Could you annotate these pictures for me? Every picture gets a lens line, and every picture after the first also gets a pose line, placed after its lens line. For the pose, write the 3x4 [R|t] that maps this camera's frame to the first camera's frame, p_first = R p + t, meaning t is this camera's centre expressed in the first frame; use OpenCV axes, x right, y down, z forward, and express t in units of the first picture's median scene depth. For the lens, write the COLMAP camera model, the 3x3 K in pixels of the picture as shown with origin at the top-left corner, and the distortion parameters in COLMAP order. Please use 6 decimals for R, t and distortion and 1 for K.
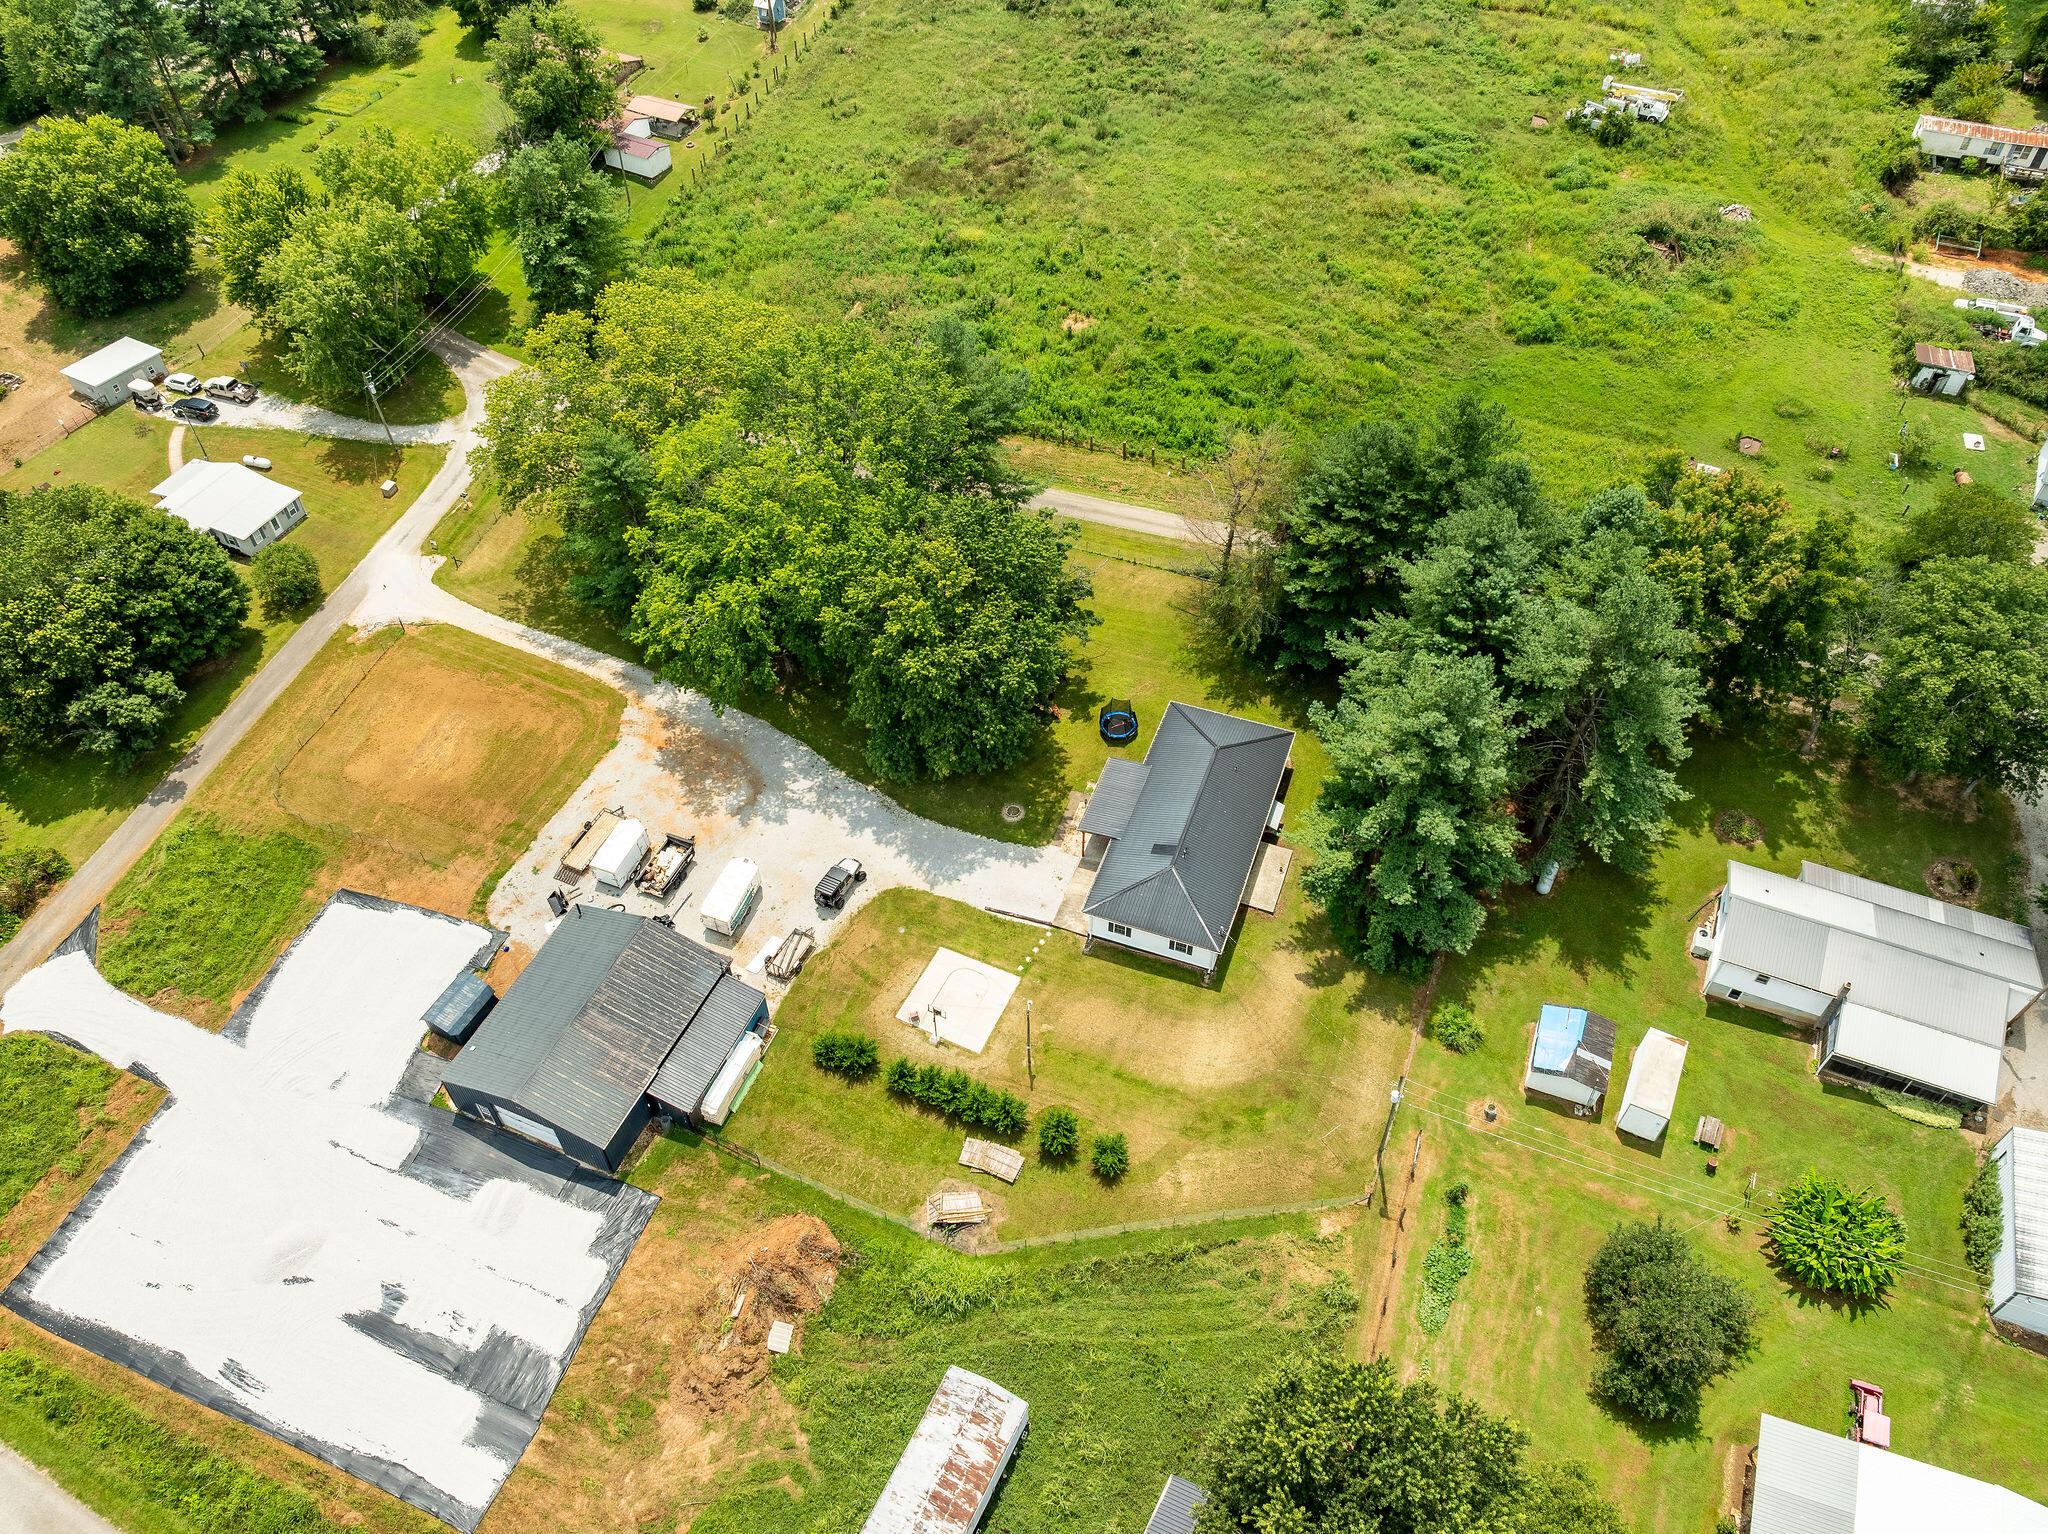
lens RADIAL K [[1447.9, 0, 1024.0], [0, 1447.9, 767.0], [0, 0, 1]] dist [-0.013292, -0.004315]
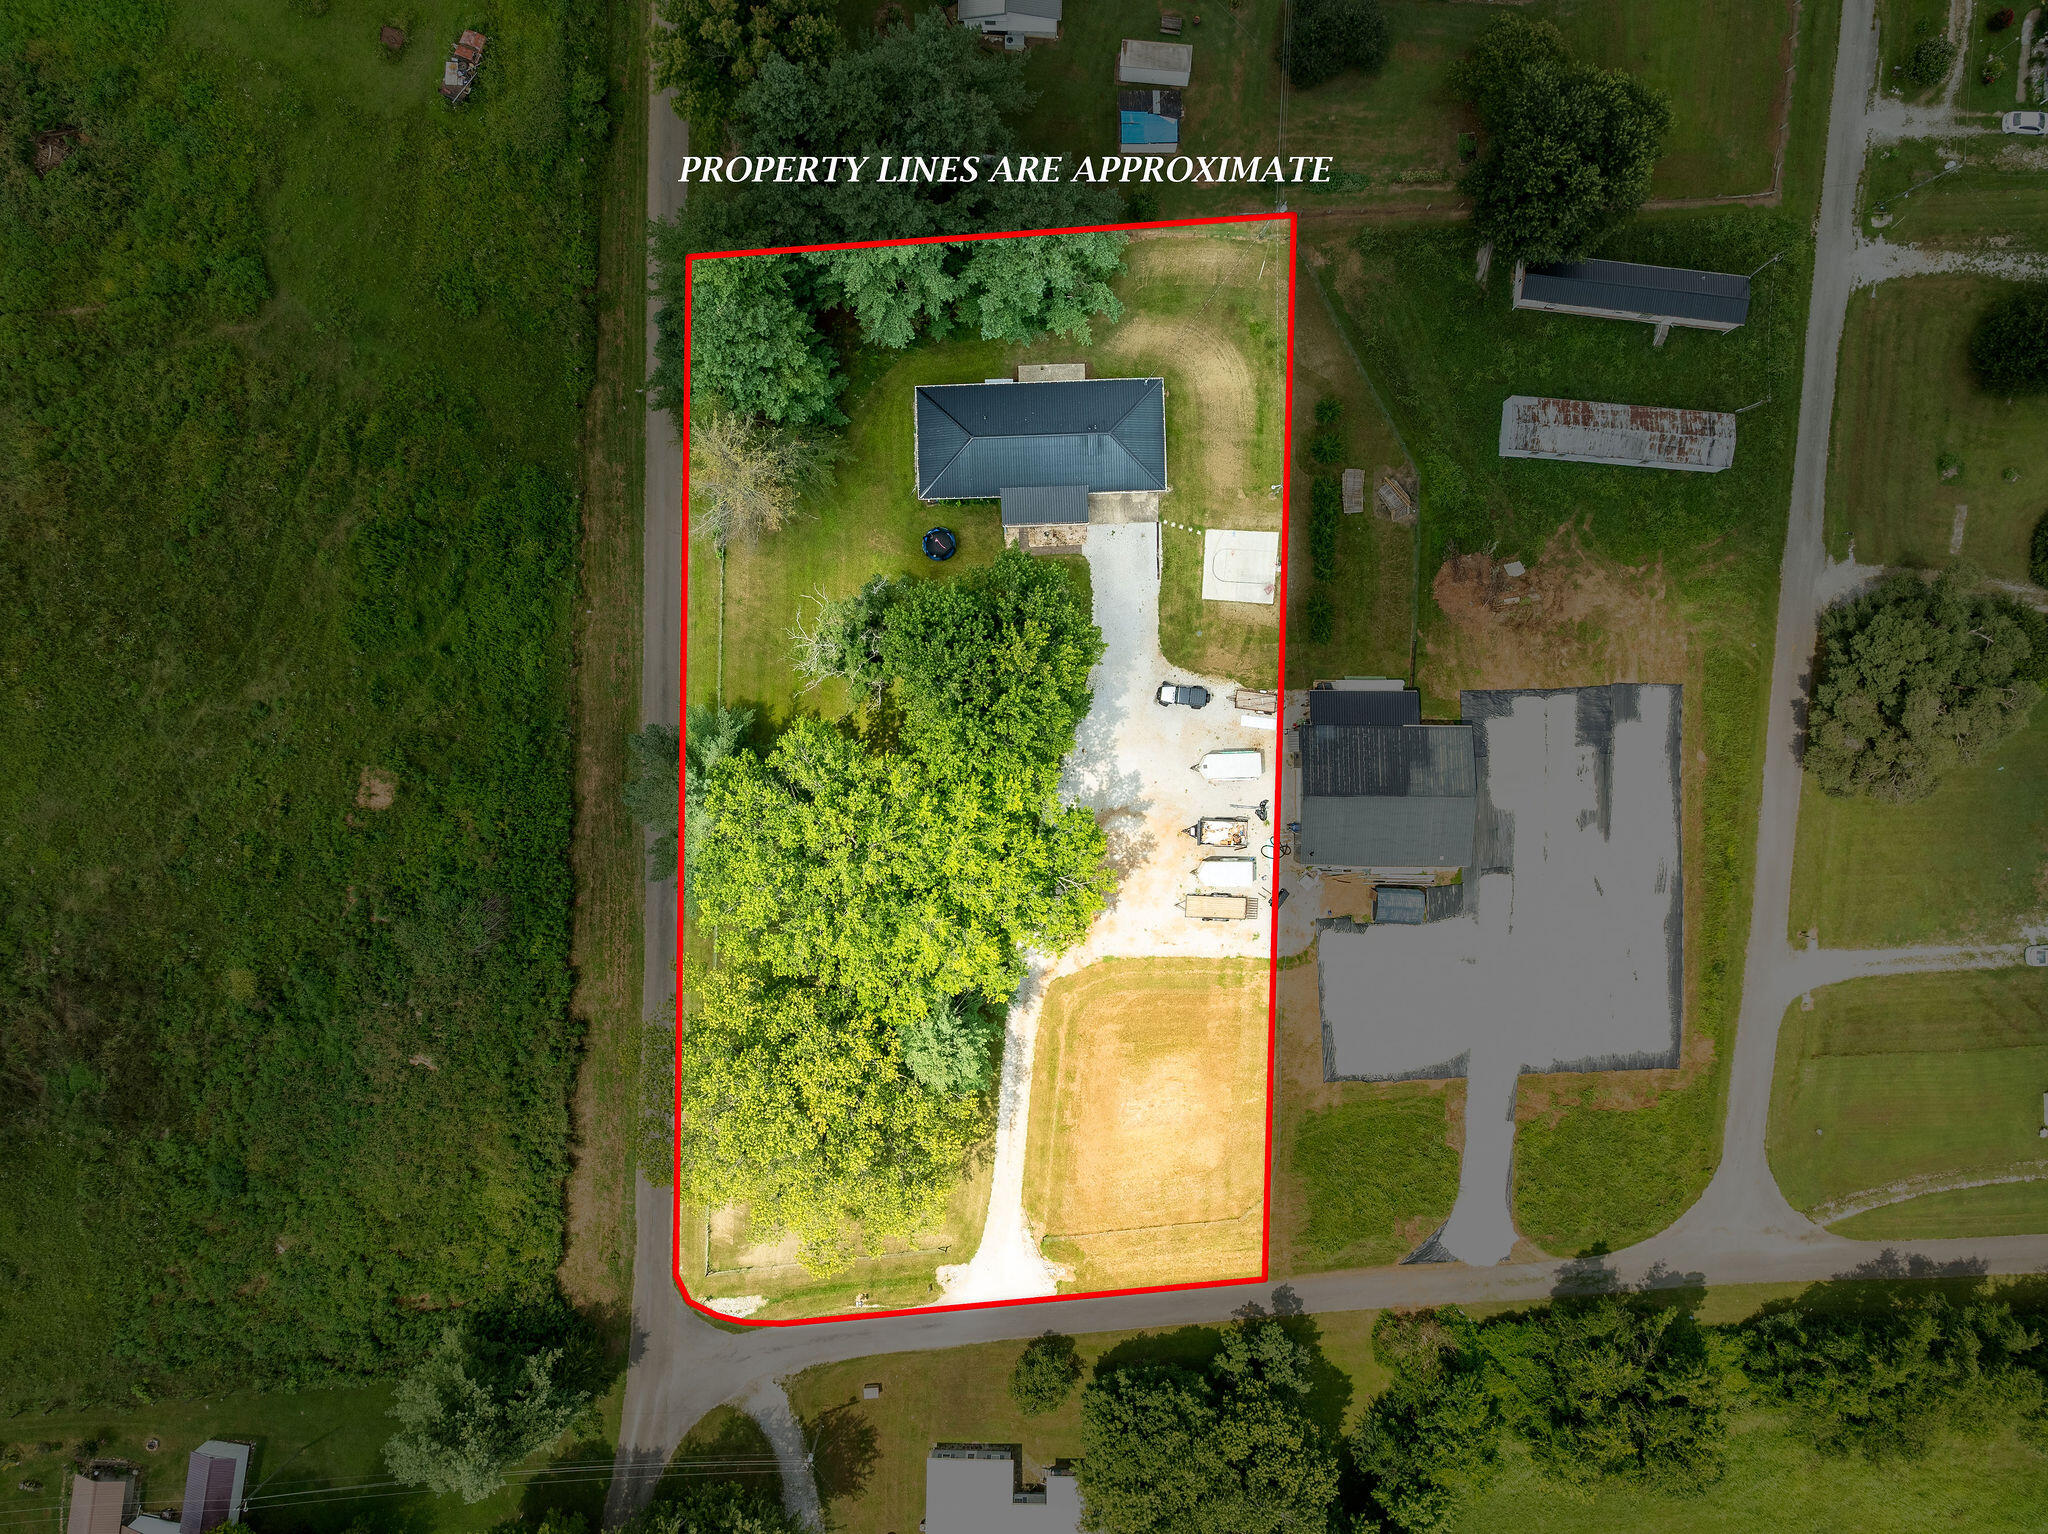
lens RADIAL K [[1432.5, 0, 1024.0], [0, 1432.5, 767.0], [0, 0, 1]] dist [-0.031300, 0.001104]
pose [[-0.376919, -0.926164, 0.012371, -0.153980], [0.691056, -0.272294, 0.669551, -0.880997], [-0.616745, 0.260915, 0.742663, 0.196689]]
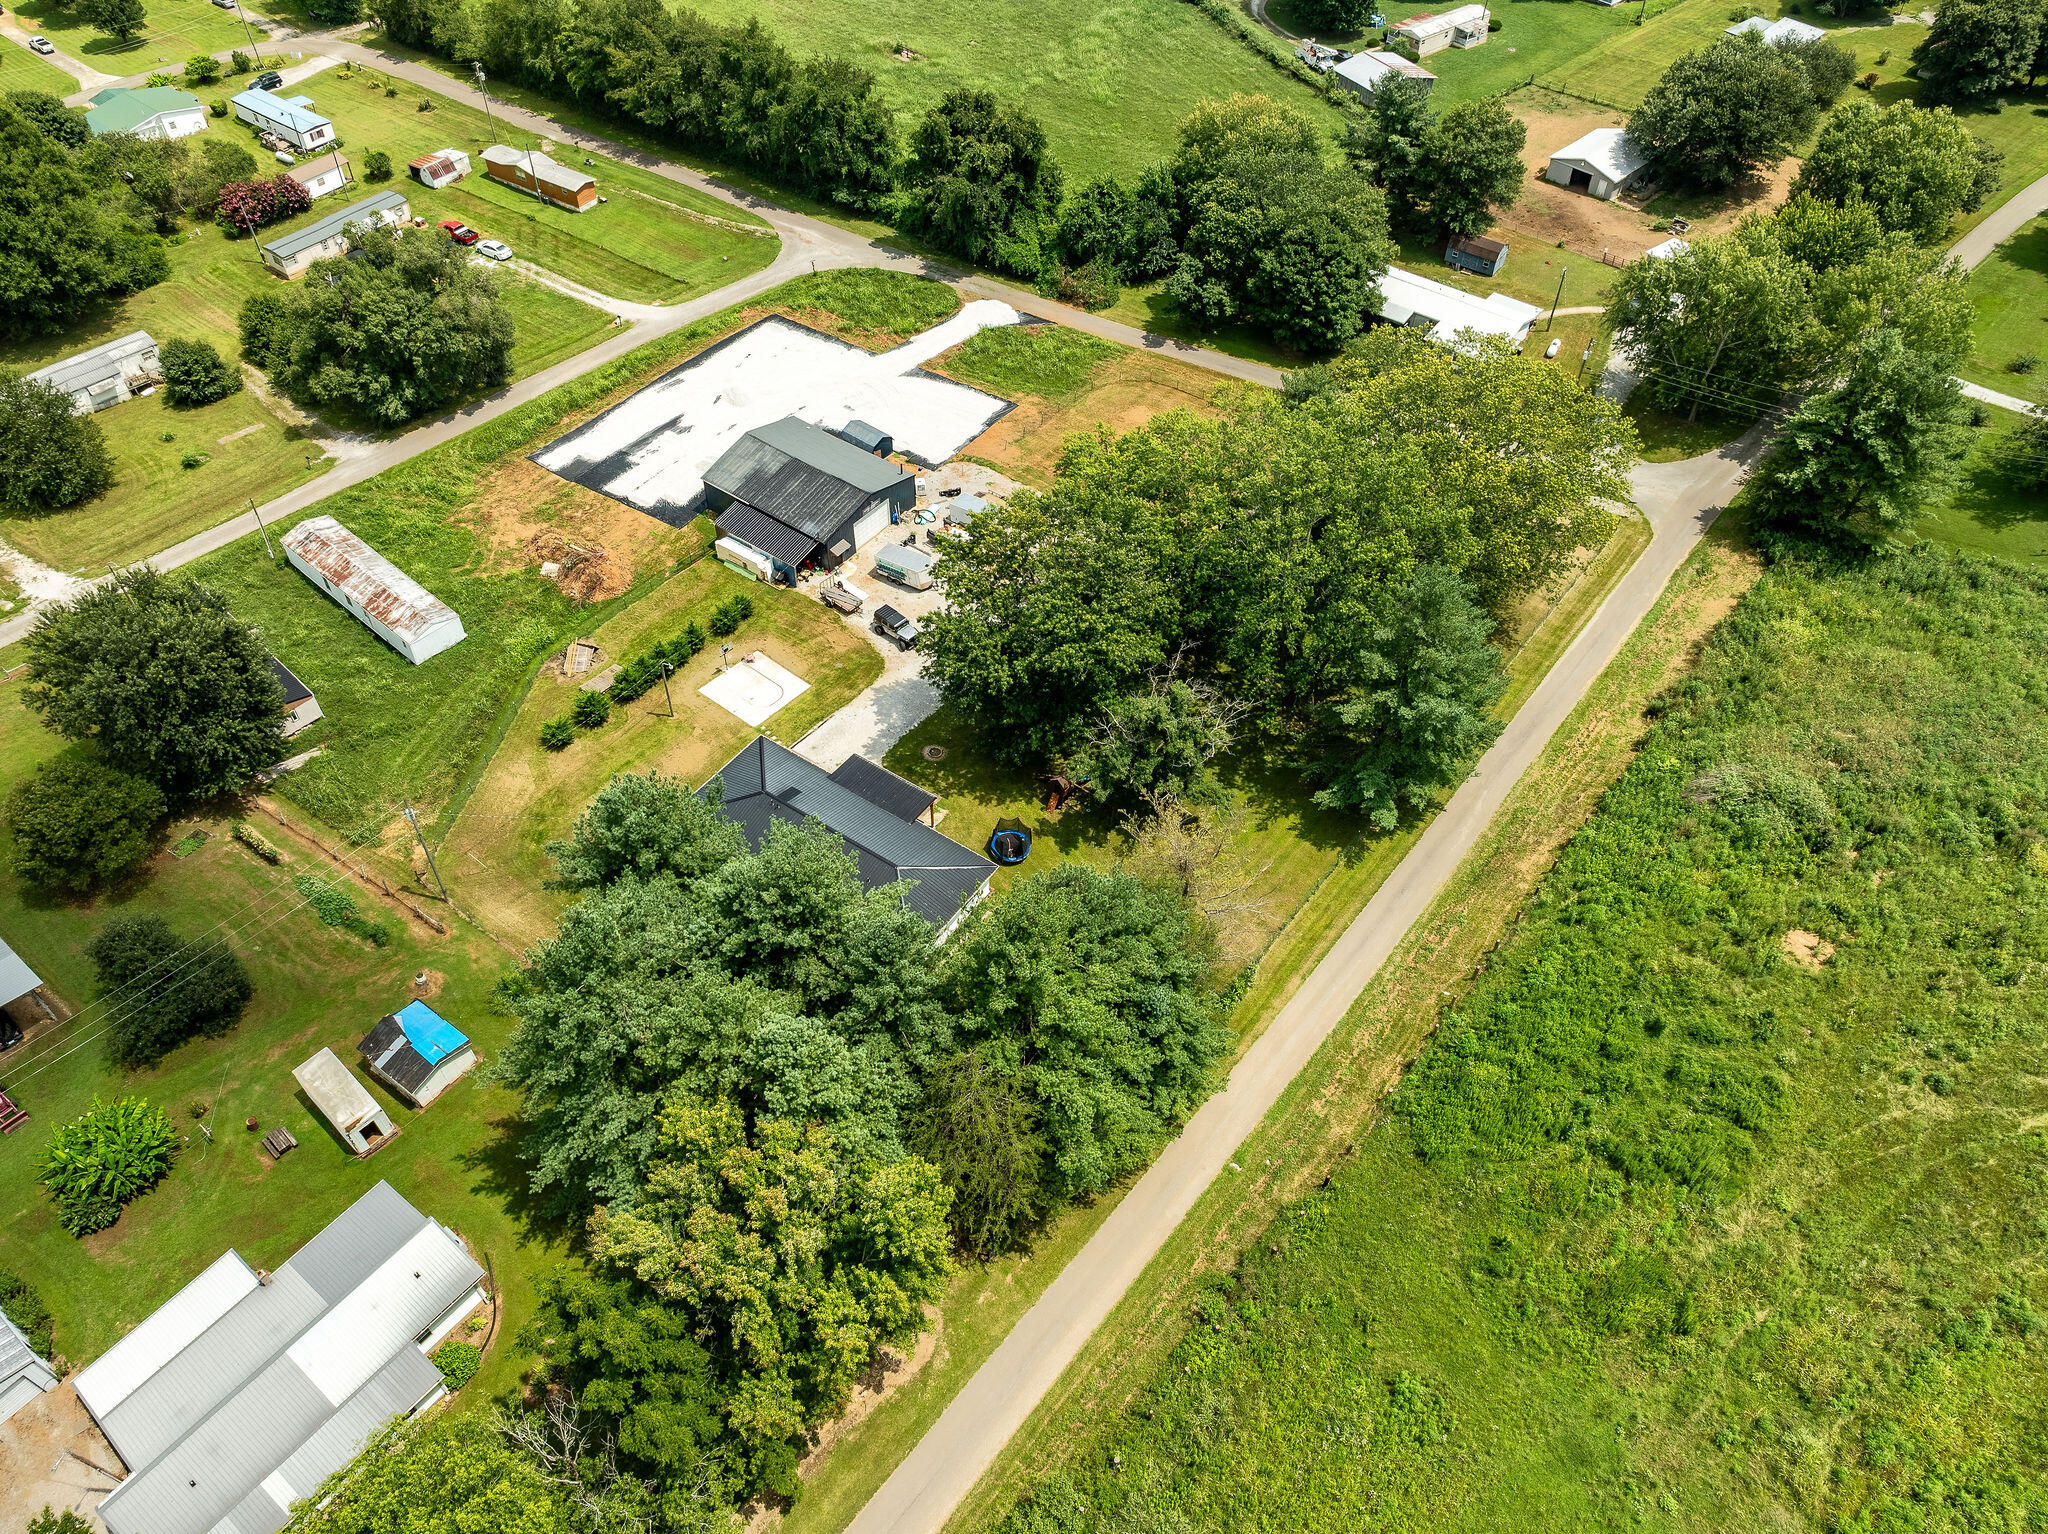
lens RADIAL K [[1447.9, 0, 1024.0], [0, 1447.9, 767.0], [0, 0, 1]] dist [-0.013292, -0.004315]
pose [[-0.244010, 0.716416, -0.653612, 0.709833], [-0.722229, 0.315539, 0.615484, -0.696177], [0.647182, 0.622241, 0.440421, 0.647678]]
